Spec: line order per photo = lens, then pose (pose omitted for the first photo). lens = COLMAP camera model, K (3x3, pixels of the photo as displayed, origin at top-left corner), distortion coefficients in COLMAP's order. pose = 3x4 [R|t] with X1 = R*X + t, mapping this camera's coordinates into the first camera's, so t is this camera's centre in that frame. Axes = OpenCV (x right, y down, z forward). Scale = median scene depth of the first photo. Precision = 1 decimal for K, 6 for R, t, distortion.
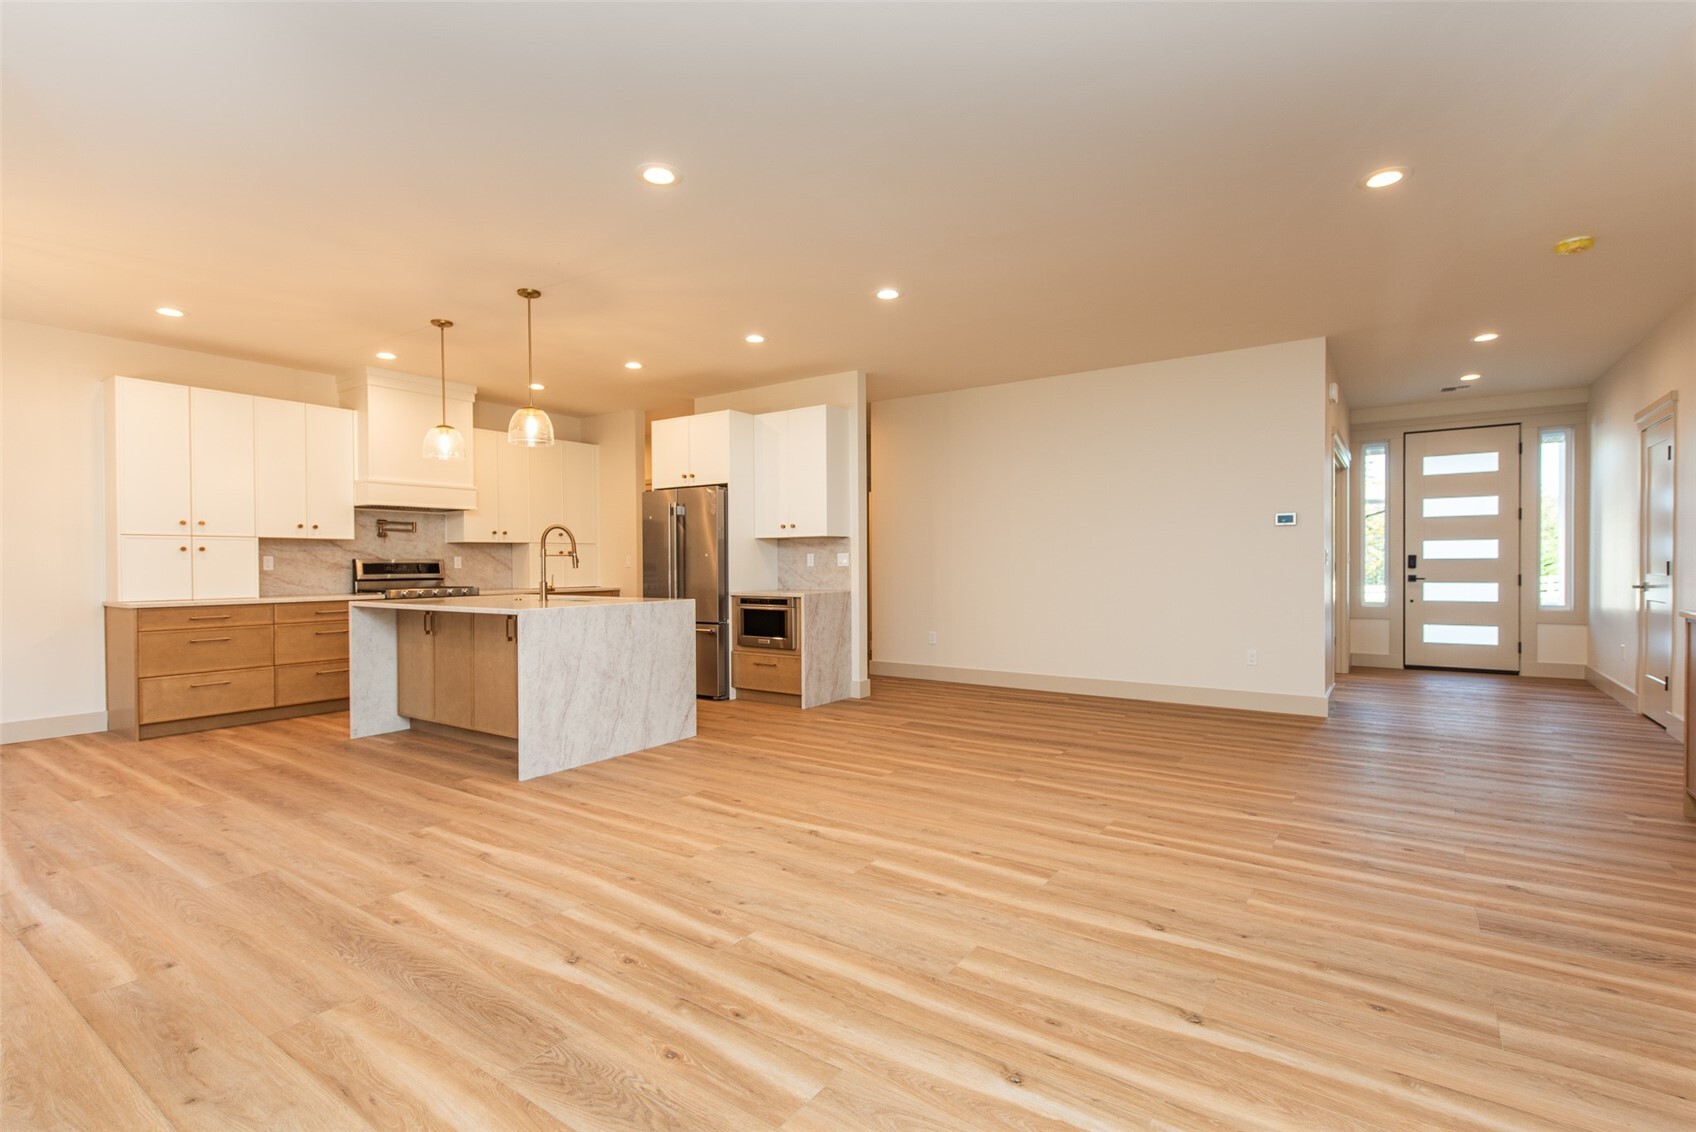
lens RADIAL K [[797.6, 0, 839.7], [0, 797.6, 568.8], [0, 0, 1]] dist [0.005986, -0.002221]
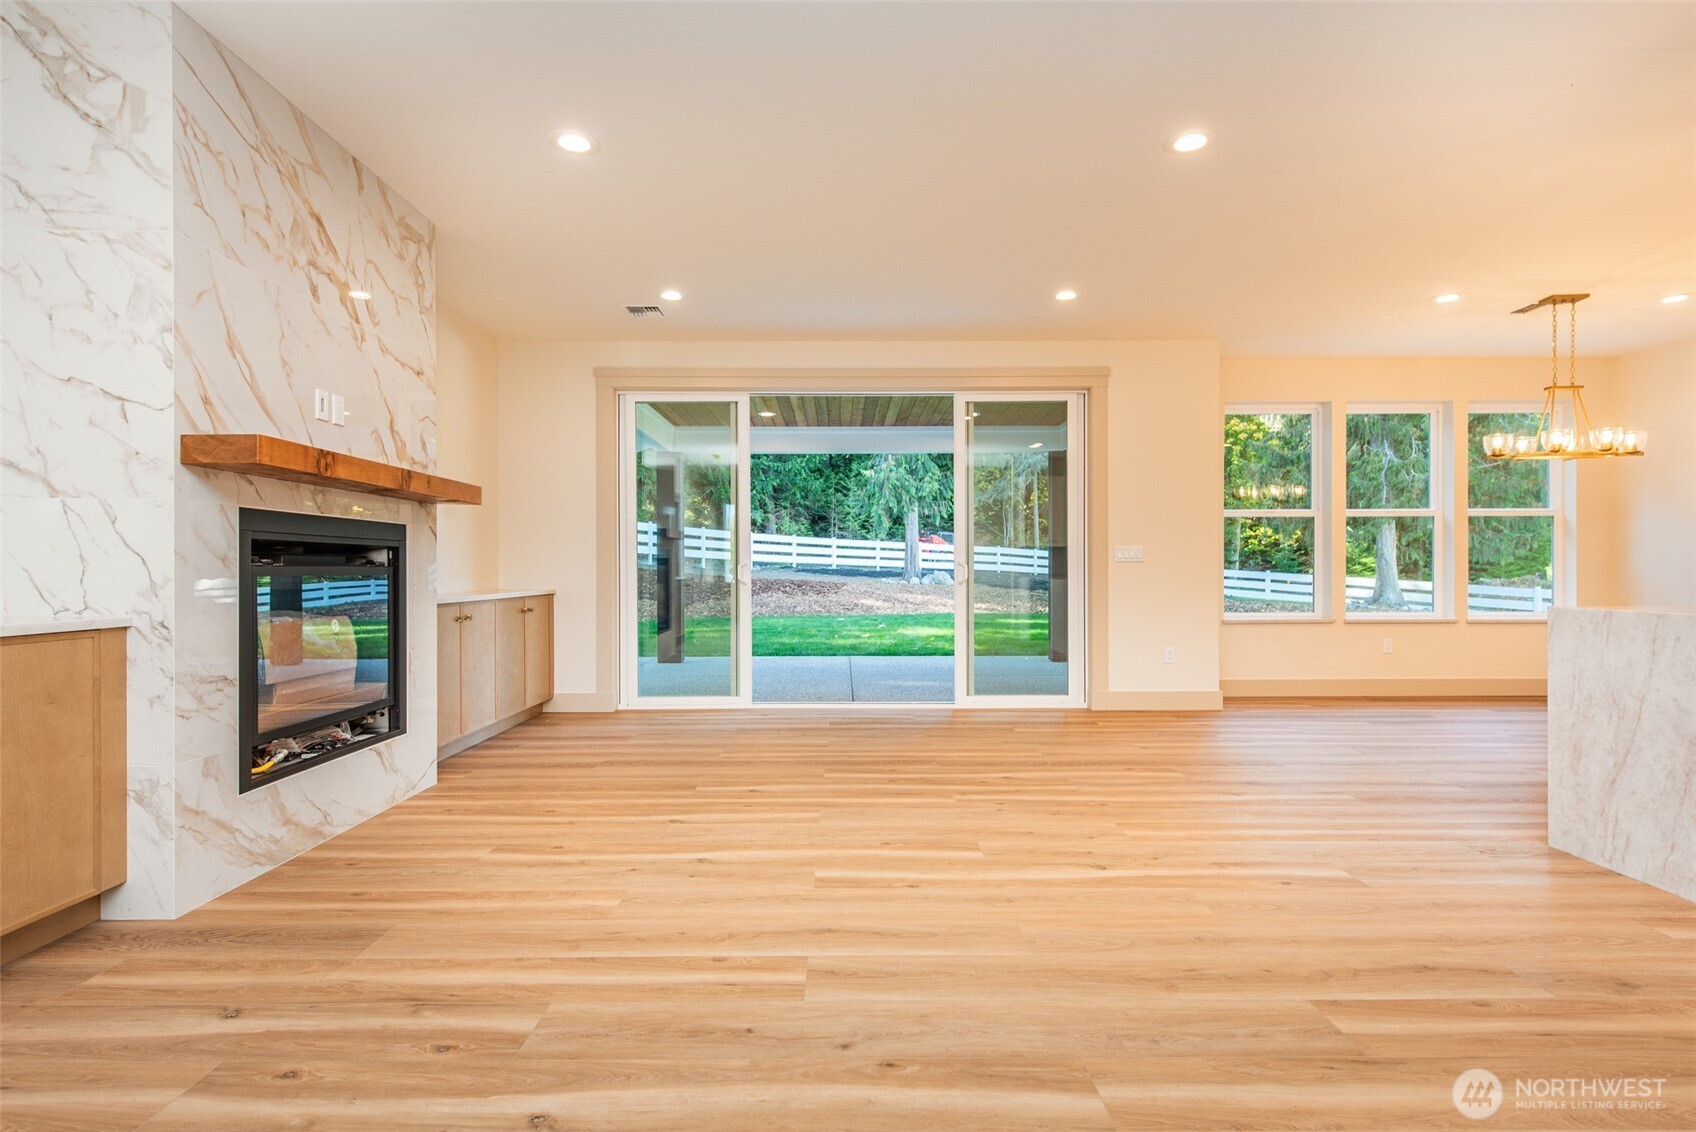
lens RADIAL K [[814.7, 0, 842.8], [0, 814.7, 568.9], [0, 0, 1]] dist [0.008737, -0.002499]
pose [[-0.818192, 0.006583, -0.574907, 0.541175], [0.002727, 0.999968, 0.007570, 0.010471], [0.574938, 0.004626, -0.818184, 1.239996]]
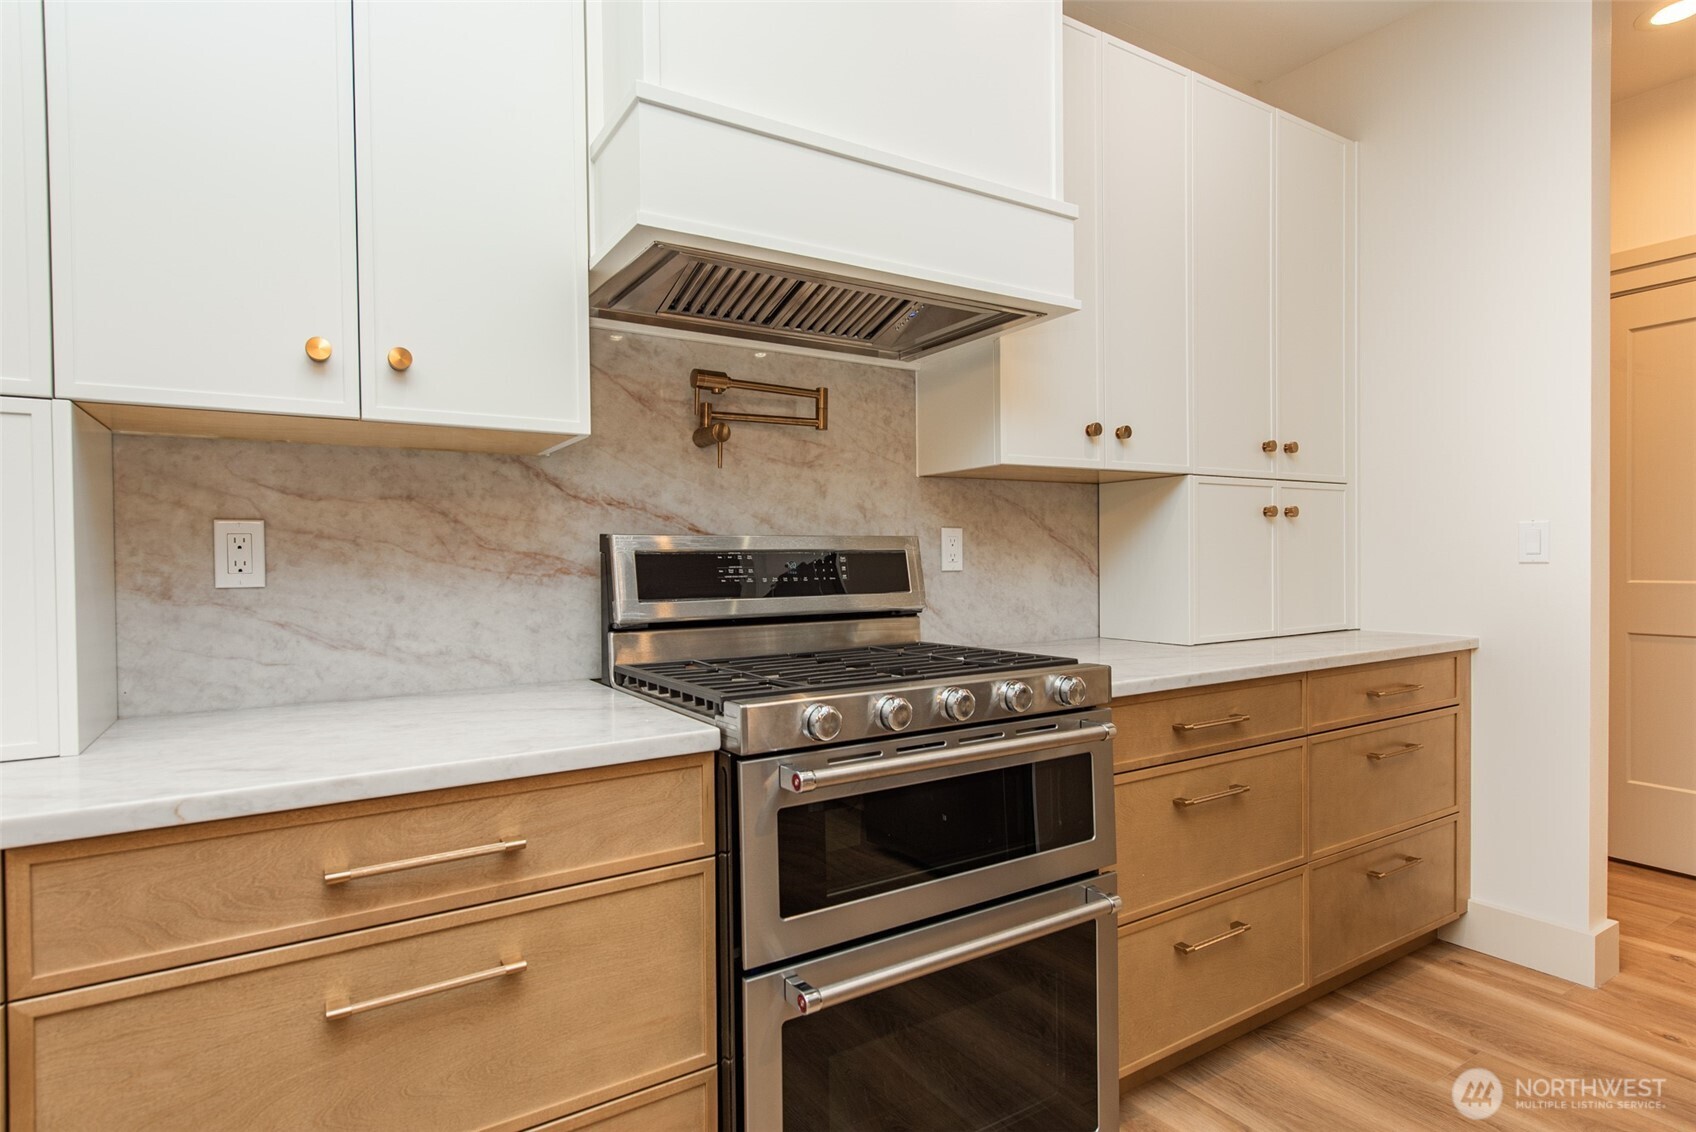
lens RADIAL K [[880.8, 0, 849.5], [0, 880.8, 567.6], [0, 0, 1]] dist [0.001157, 0.000048]
pose [[0.933165, -0.003167, -0.359434, -0.726995], [0.005103, 0.999977, 0.004437, -0.005868], [0.359412, -0.005975, 0.933160, 1.273624]]
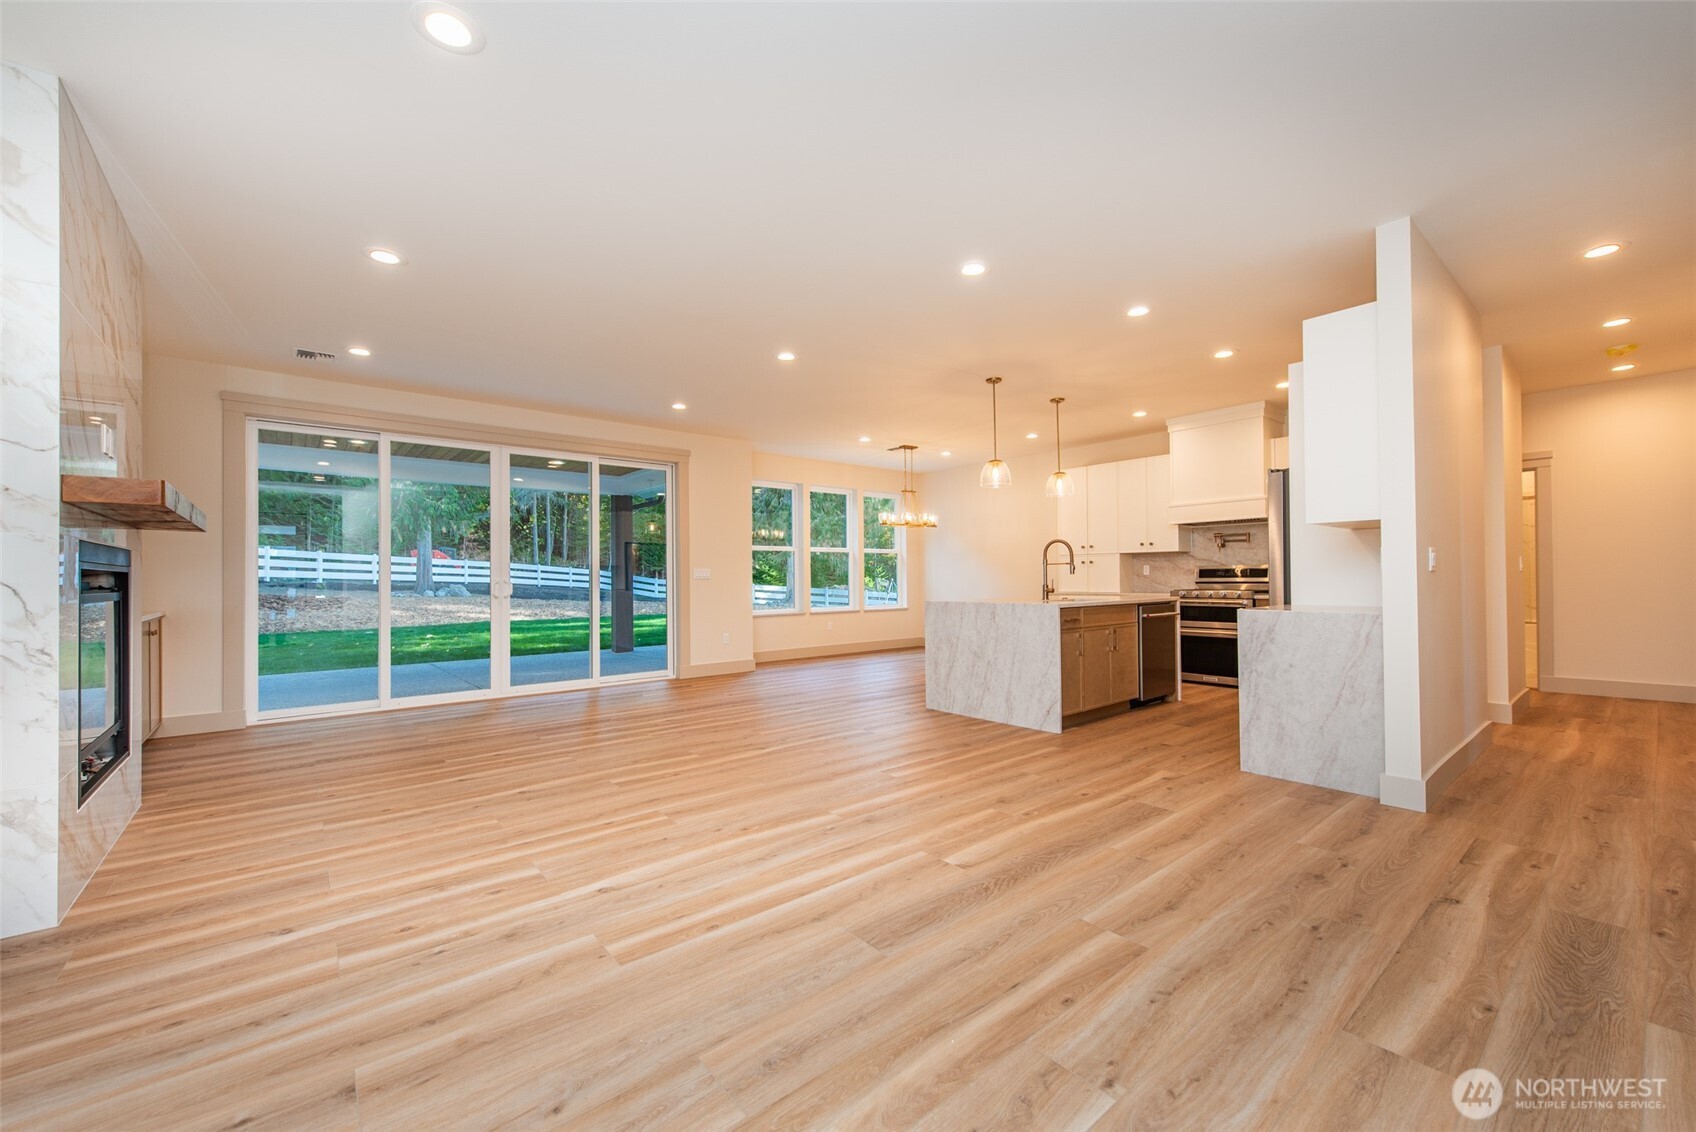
lens RADIAL K [[668.6, 0, 843.4], [0, 668.6, 567.9], [0, 0, 1]] dist [0.009319, -0.001263]
pose [[-0.271561, -0.006927, -0.962396, 0.935765], [0.003815, 0.999958, -0.008273, -0.004015], [0.962414, -0.005918, -0.271523, 1.209262]]
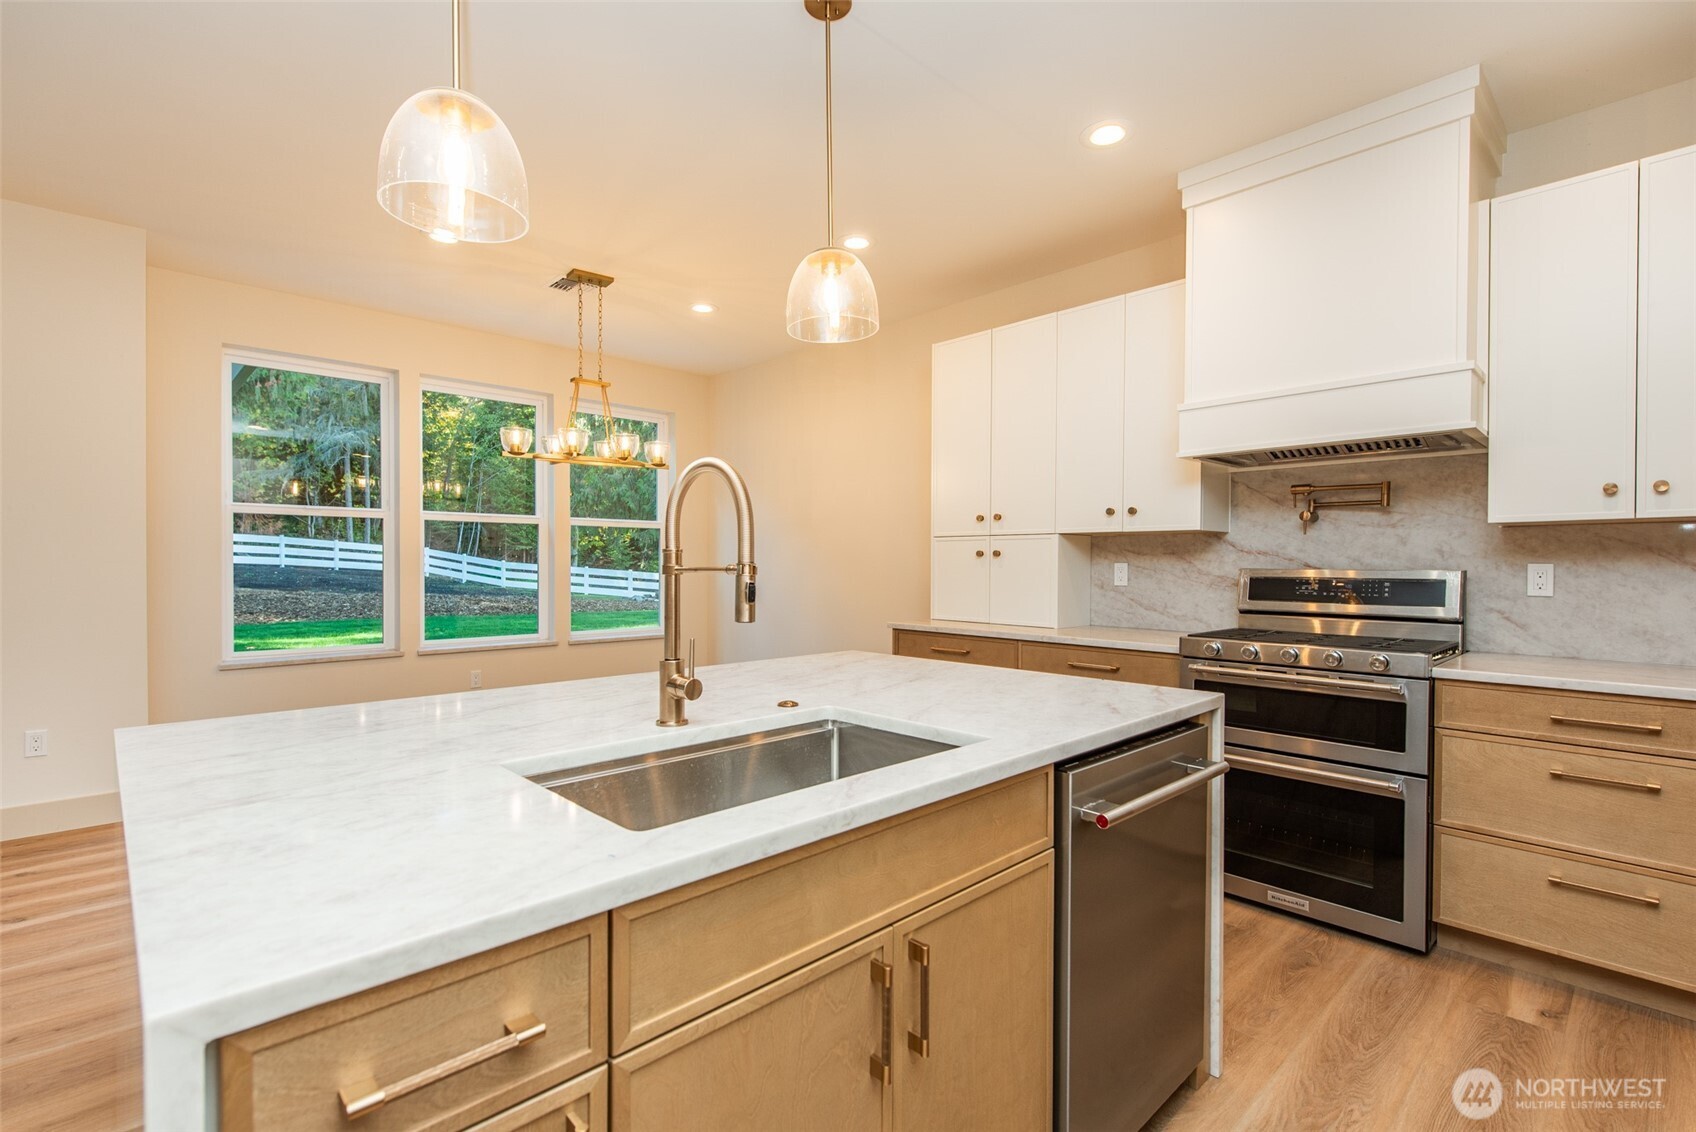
lens RADIAL K [[797.6, 0, 831.6], [0, 797.6, 571.2], [0, 0, 1]] dist [0.005986, -0.002221]
pose [[-0.195183, 0.013765, -0.980670, -0.102621], [-0.011356, 0.999803, 0.016293, -0.025829], [0.980701, 0.014317, -0.194988, 1.364292]]
